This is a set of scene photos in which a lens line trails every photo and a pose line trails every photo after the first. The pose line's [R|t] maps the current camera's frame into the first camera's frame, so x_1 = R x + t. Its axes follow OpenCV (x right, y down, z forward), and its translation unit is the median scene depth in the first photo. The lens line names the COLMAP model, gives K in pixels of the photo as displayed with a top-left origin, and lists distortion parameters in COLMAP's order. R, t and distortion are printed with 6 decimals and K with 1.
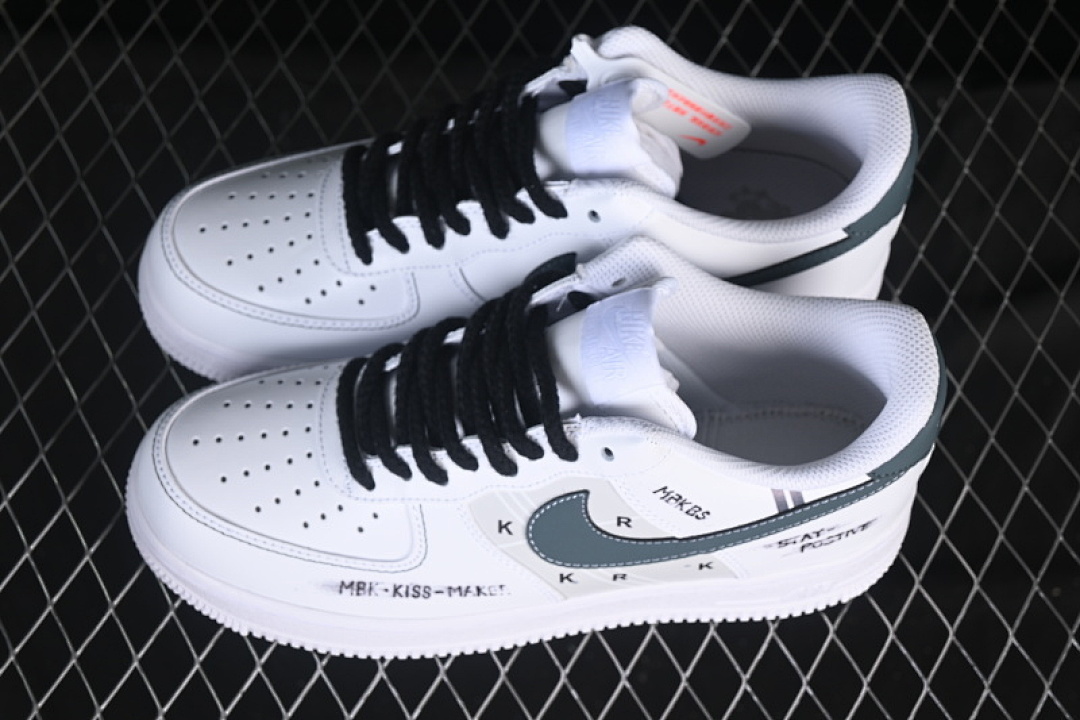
lens RADIAL K [[2370.7, 0, 540.0], [0, 2370.7, 360.0], [0, 0, 1]] dist [0.097929, -0.202457]
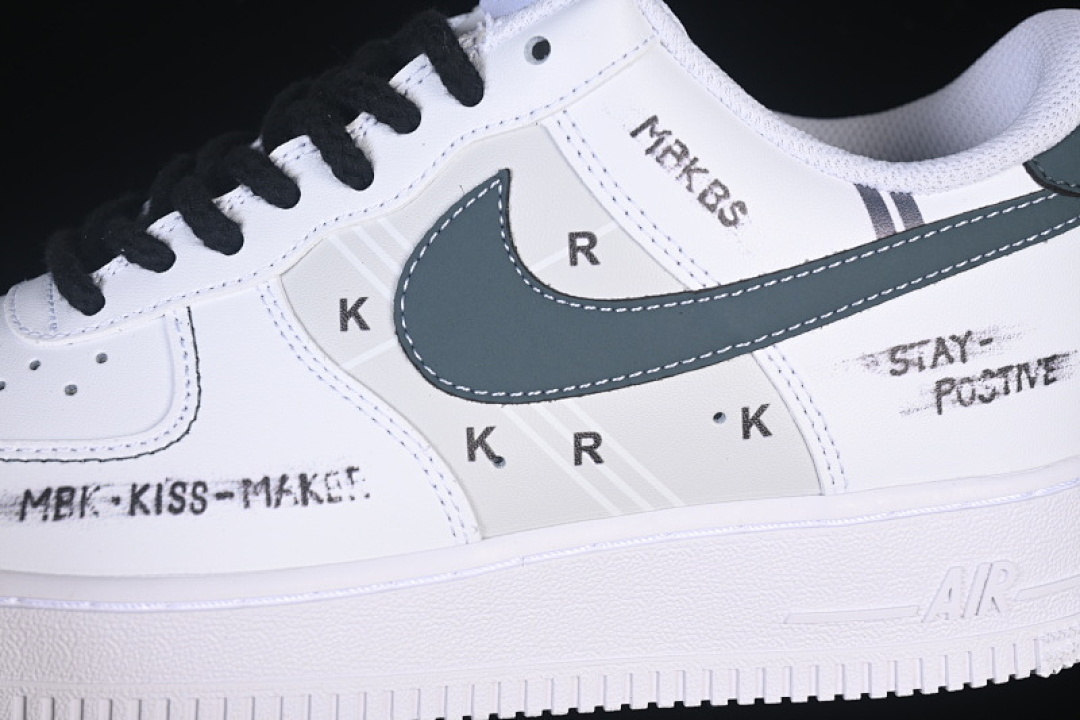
lens RADIAL K [[2370.7, 0, 540.0], [0, 2370.7, 360.0], [0, 0, 1]] dist [0.097929, -0.202457]
pose [[0.997948, -0.043672, 0.046823, 0.001011], [0.064025, 0.673120, -0.736757, 0.447186], [0.000658, 0.738243, 0.674535, 0.648869]]
